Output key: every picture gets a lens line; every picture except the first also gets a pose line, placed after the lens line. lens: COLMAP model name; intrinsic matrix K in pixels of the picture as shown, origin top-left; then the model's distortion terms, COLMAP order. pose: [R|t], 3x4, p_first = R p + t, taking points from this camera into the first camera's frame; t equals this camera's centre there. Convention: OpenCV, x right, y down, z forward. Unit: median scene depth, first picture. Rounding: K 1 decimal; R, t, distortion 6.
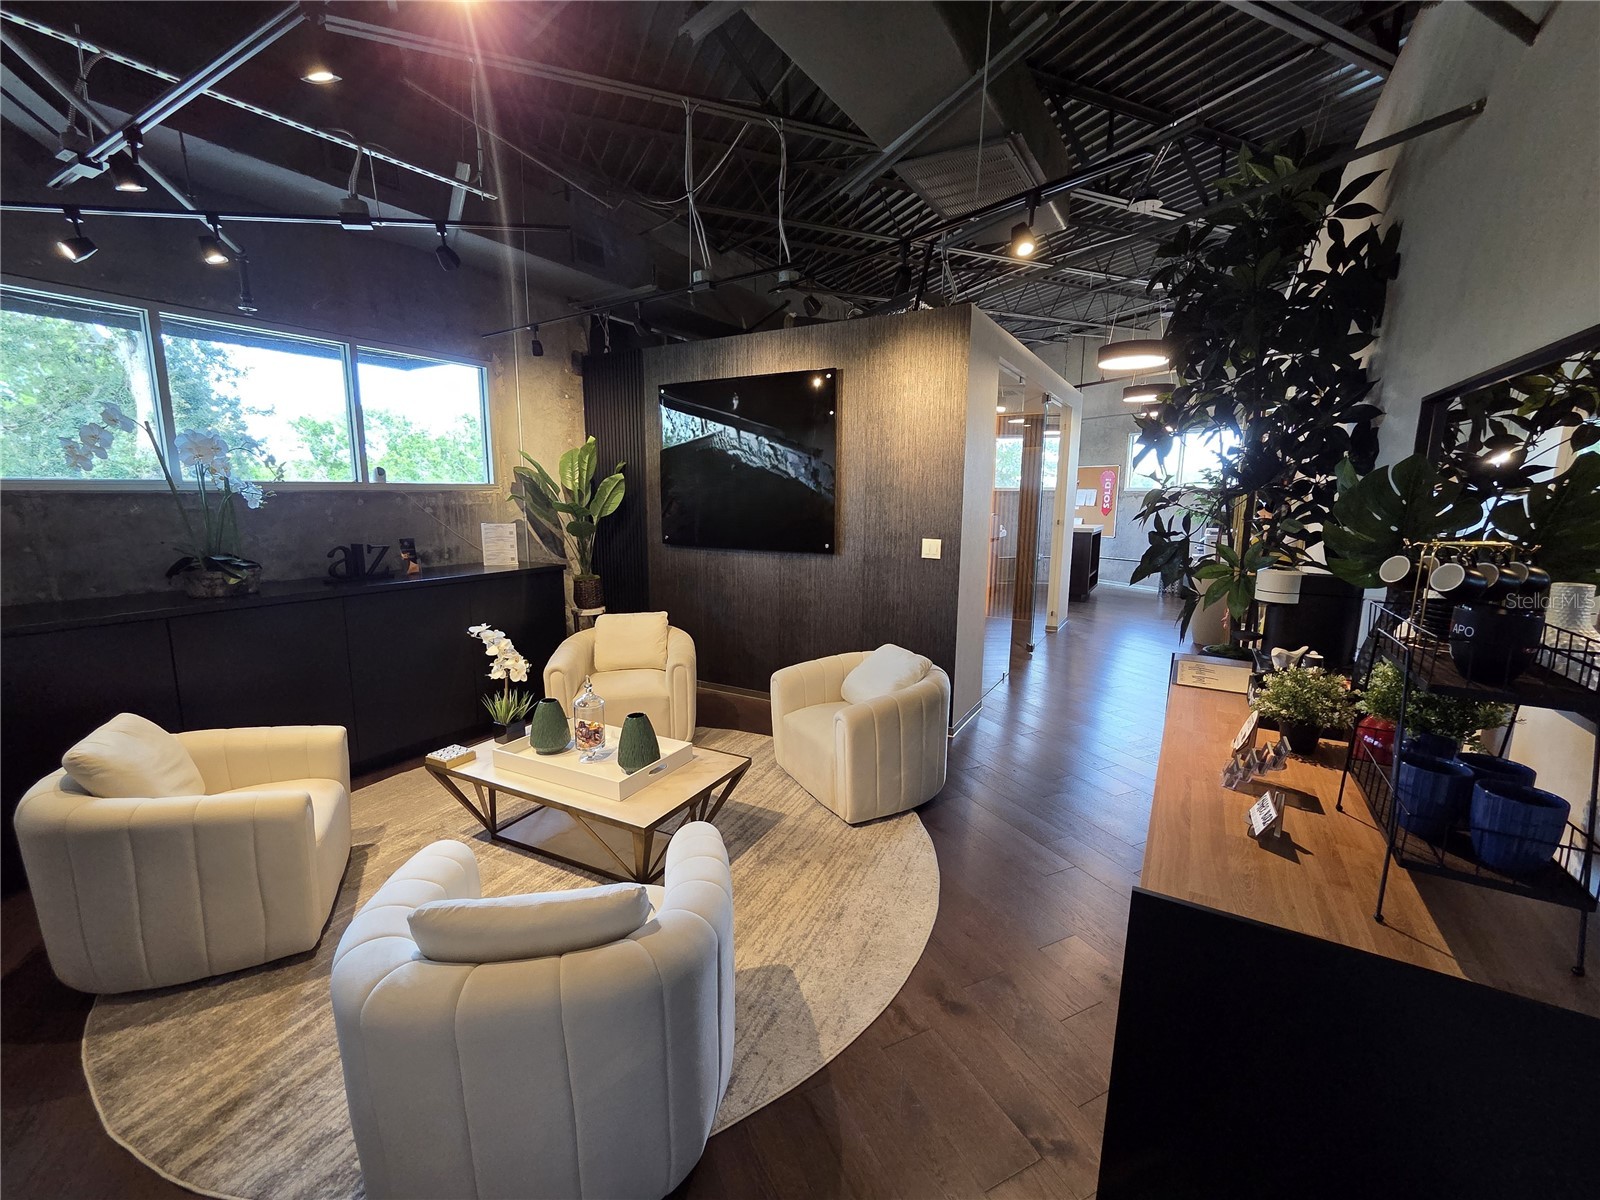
lens RADIAL K [[651.4, 0, 800.0], [0, 651.4, 600.0], [0, 0, 1]] dist [-0.009990, -0.000121]
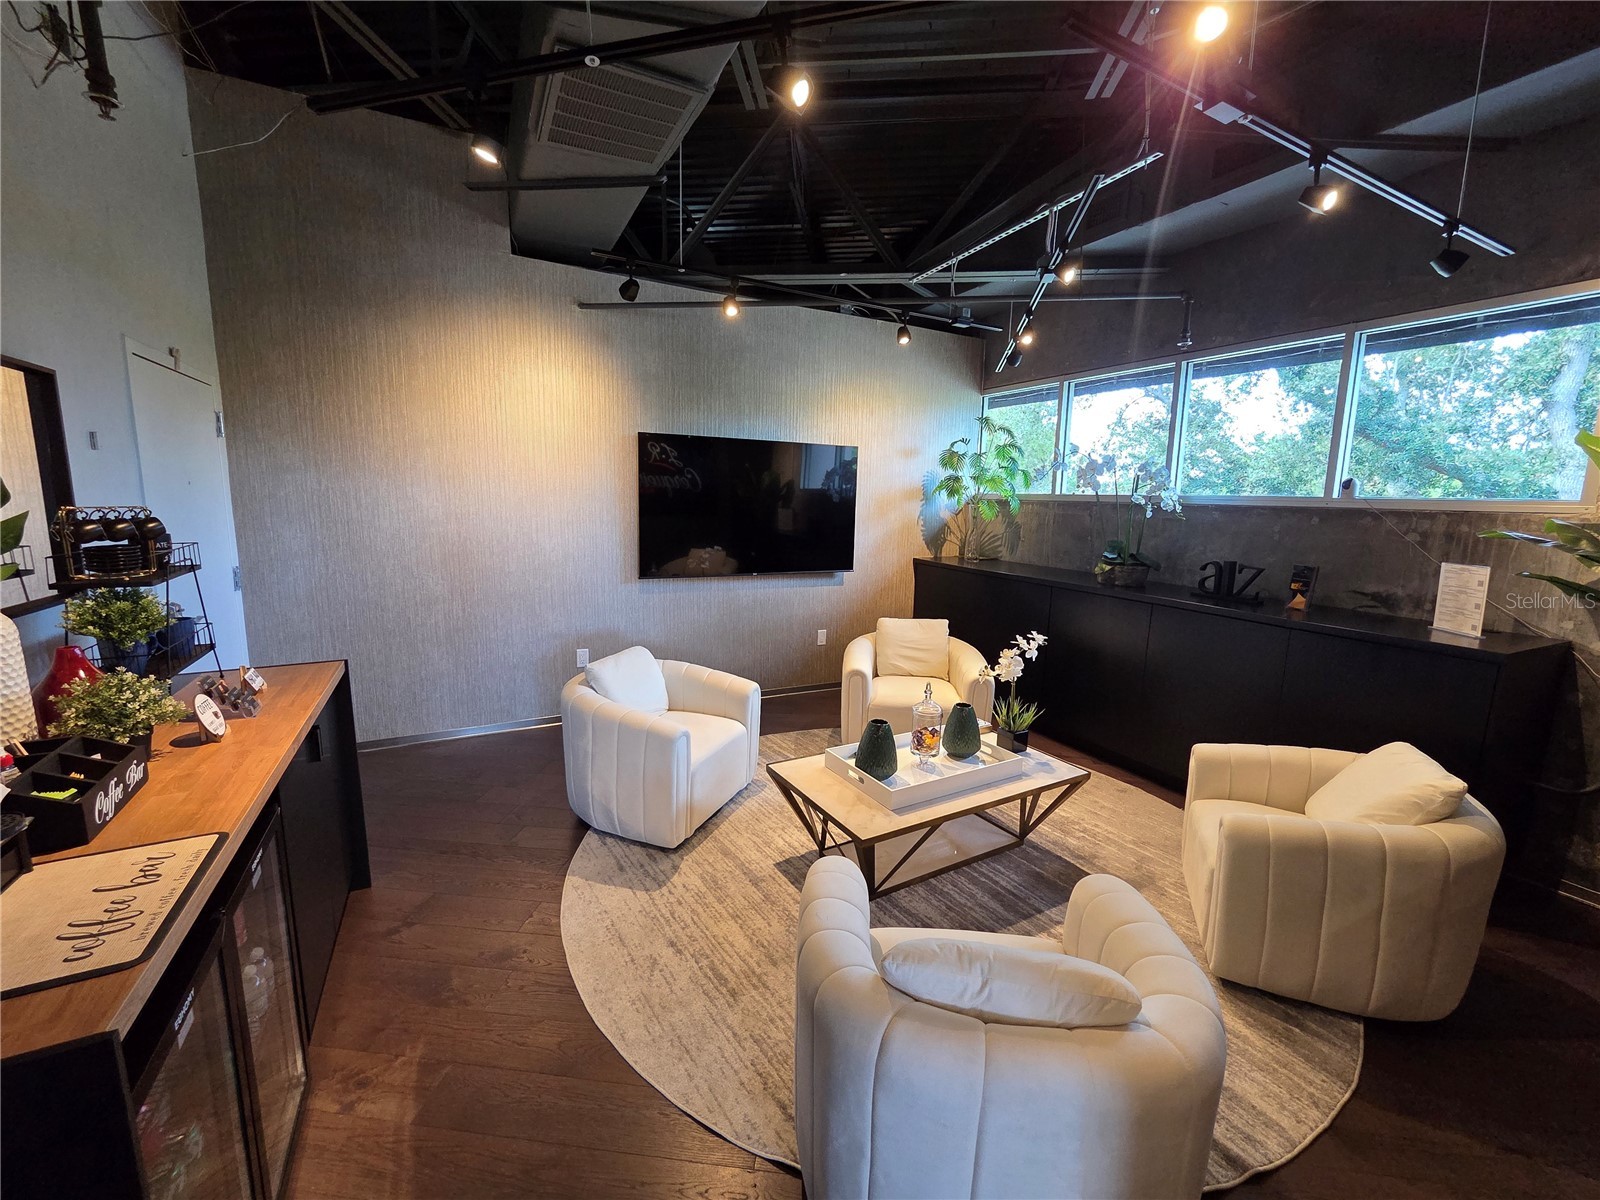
lens RADIAL K [[651.4, 0, 800.0], [0, 651.4, 600.0], [0, 0, 1]] dist [-0.009990, -0.000121]
pose [[-0.527084, 0.119842, -0.841321, 0.368962], [-0.163288, 0.957277, 0.238659, -0.129773], [0.833978, 0.263171, -0.484996, 0.791117]]
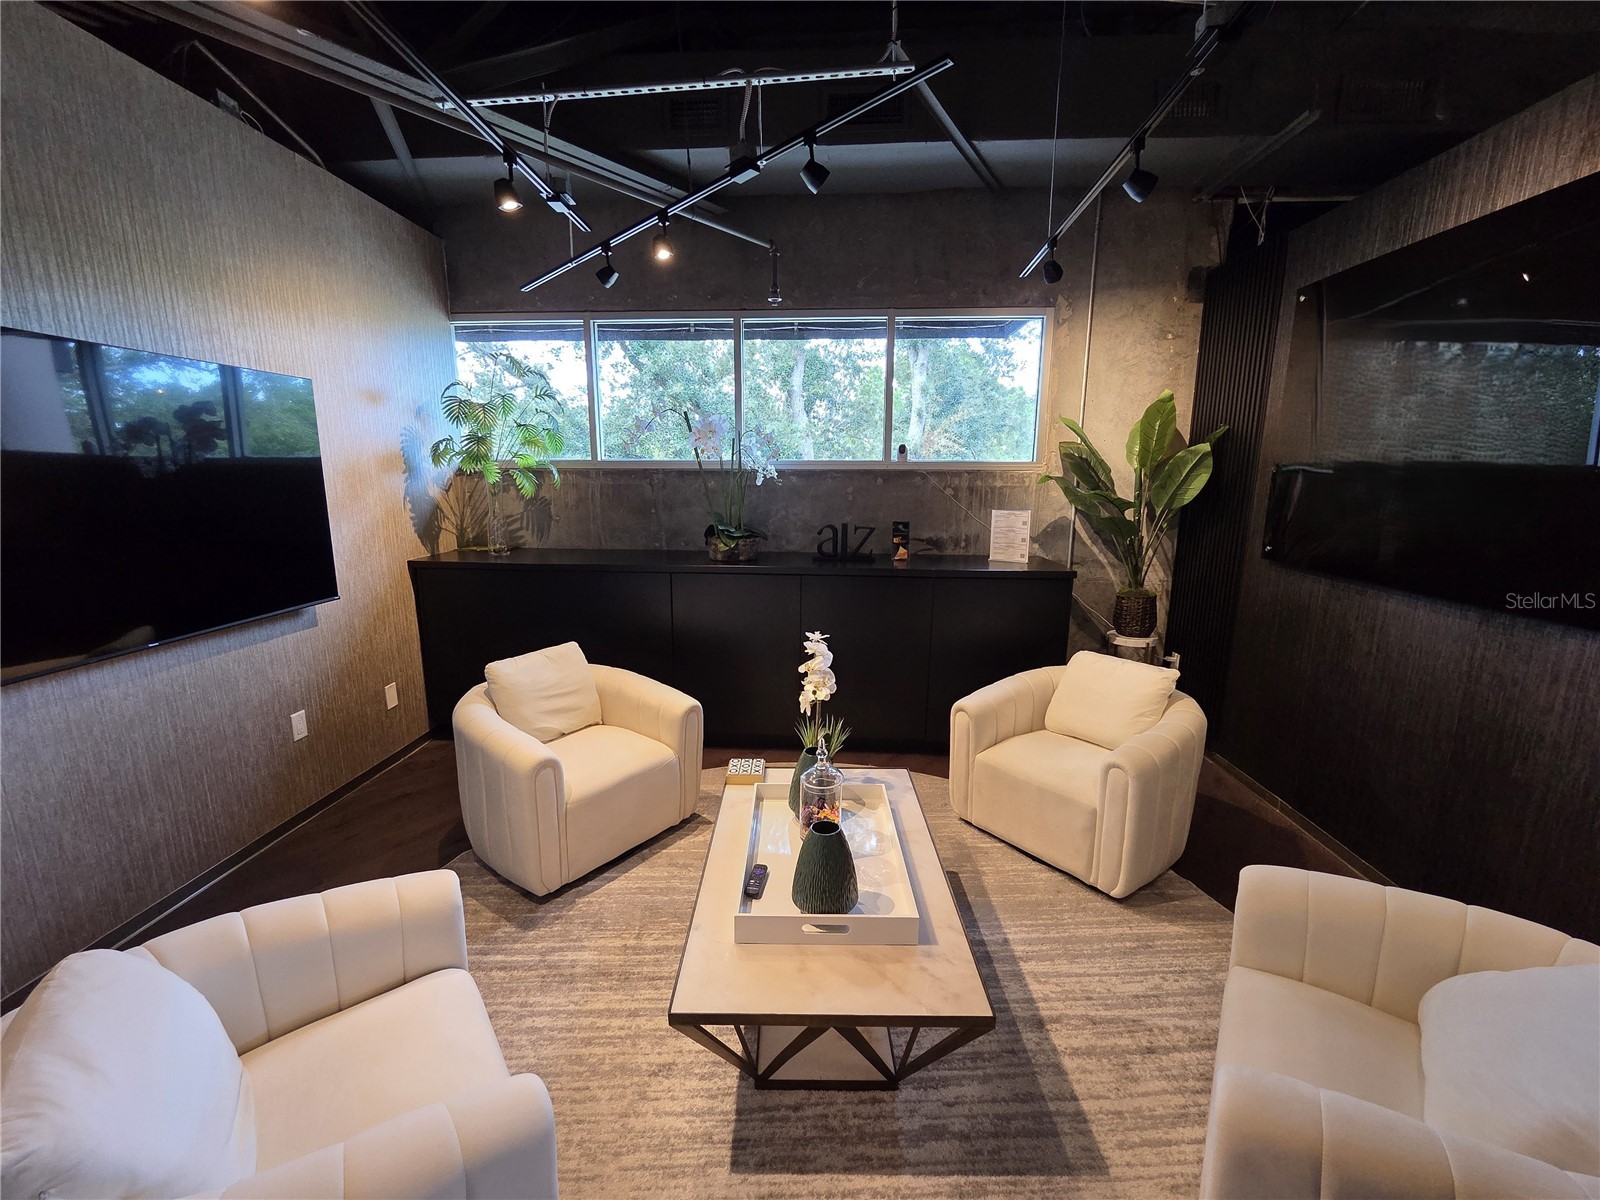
lens RADIAL K [[660.1, 0, 802.2], [0, 660.1, 596.5], [0, 0, 1]] dist [-0.013004, 0.003452]
pose [[0.460710, 0.163447, -0.872371, 0.148905], [-0.148202, 0.983265, 0.105957, -0.061711], [0.875090, 0.080472, 0.477223, 0.394682]]
